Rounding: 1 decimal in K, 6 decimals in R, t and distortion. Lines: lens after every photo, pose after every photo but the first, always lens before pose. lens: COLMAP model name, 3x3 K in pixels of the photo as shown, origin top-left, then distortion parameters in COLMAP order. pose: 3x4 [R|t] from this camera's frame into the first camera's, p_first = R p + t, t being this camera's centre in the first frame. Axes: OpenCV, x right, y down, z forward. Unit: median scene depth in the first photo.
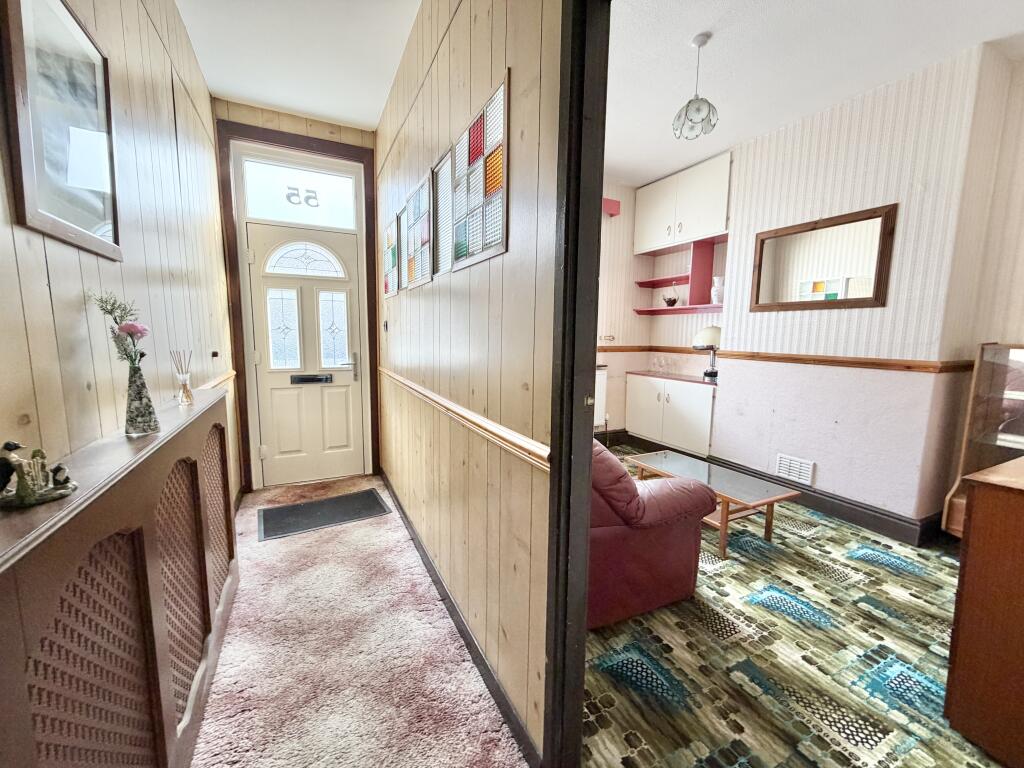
lens RADIAL K [[407.7, 0, 511.8], [0, 407.7, 383.1], [0, 0, 1]] dist [0.001173, -0.000762]
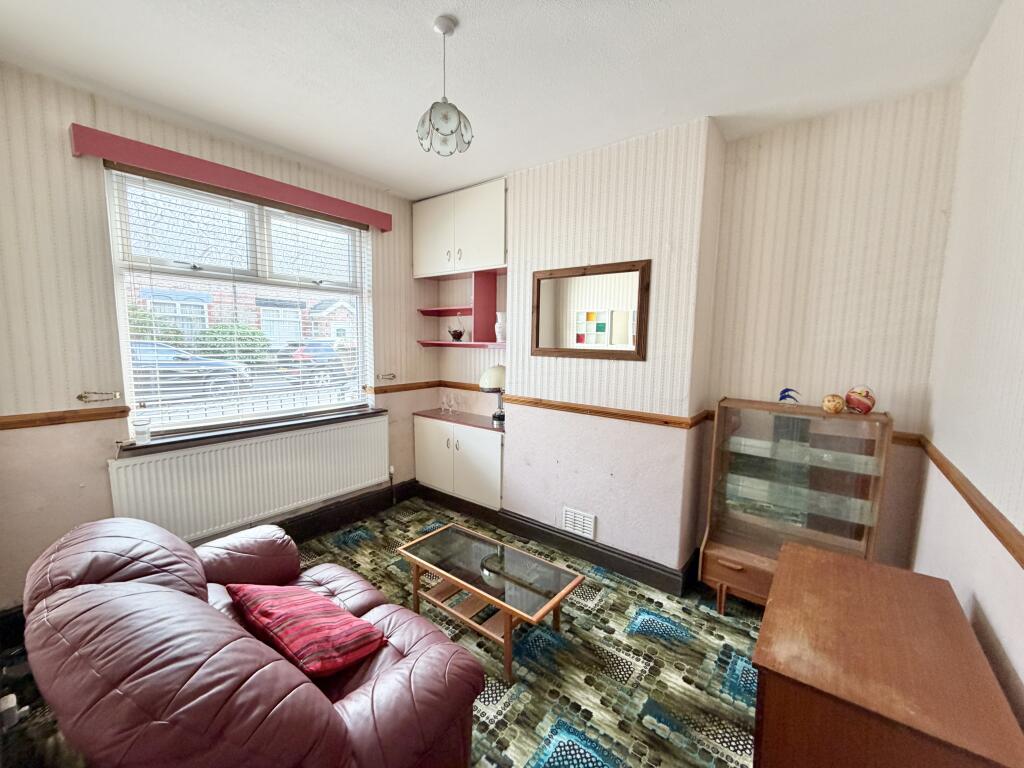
lens RADIAL K [[407.7, 0, 510.3], [0, 407.7, 385.5], [0, 0, 1]] dist [0.001173, -0.000762]
pose [[0.903862, -0.048294, 0.425089, 0.173349], [0.048446, 0.998771, 0.010460, -0.142945], [-0.425071, 0.011139, 0.905091, 0.219287]]
